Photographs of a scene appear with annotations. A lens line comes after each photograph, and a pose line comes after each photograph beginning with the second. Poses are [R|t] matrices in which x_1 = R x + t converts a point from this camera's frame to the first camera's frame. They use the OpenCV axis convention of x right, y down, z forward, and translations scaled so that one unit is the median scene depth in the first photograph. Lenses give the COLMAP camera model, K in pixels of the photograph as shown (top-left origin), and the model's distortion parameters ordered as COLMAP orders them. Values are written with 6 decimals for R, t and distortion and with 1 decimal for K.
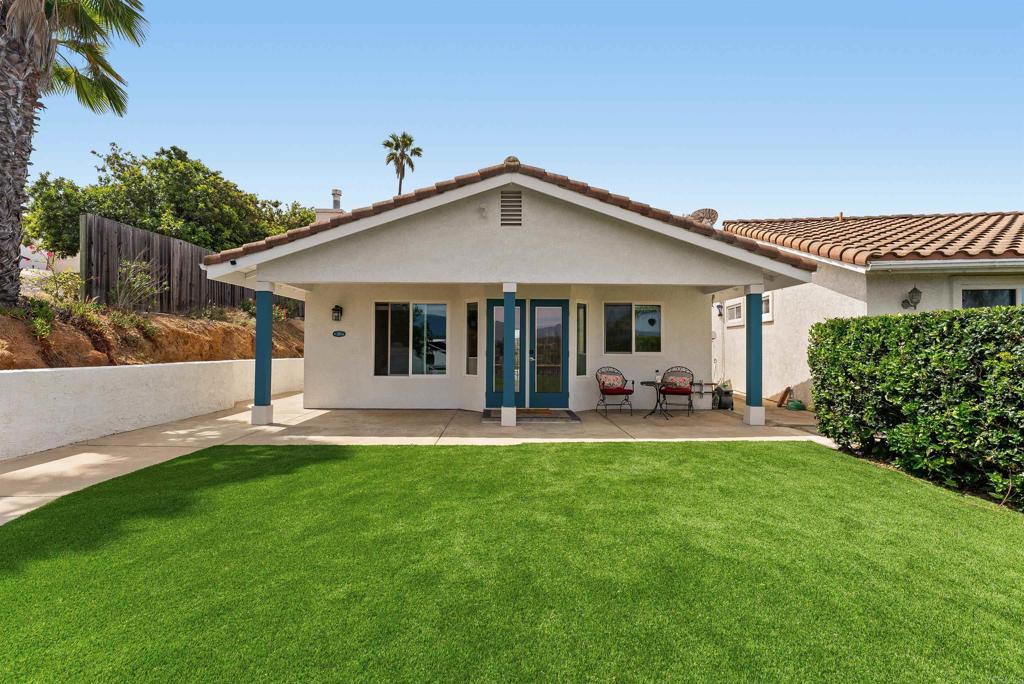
lens RADIAL K [[485.9, 0, 512.0], [0, 485.9, 342.0], [0, 0, 1]] dist [0.000433, 0.000305]
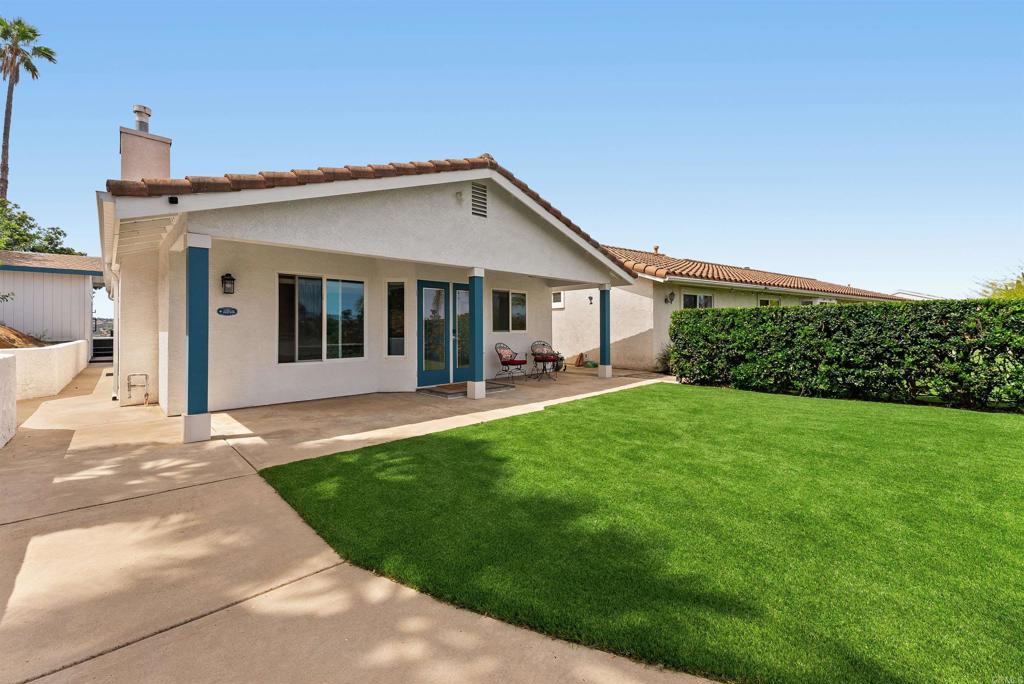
lens RADIAL K [[439.0, 0, 511.3], [0, 439.0, 327.8], [0, 0, 1]] dist [0.007364, -0.000152]
pose [[0.708614, -0.007225, 0.705560, -0.568615], [0.001061, 0.999957, 0.009174, 0.003504], [-0.705596, -0.005752, 0.708591, 0.214449]]
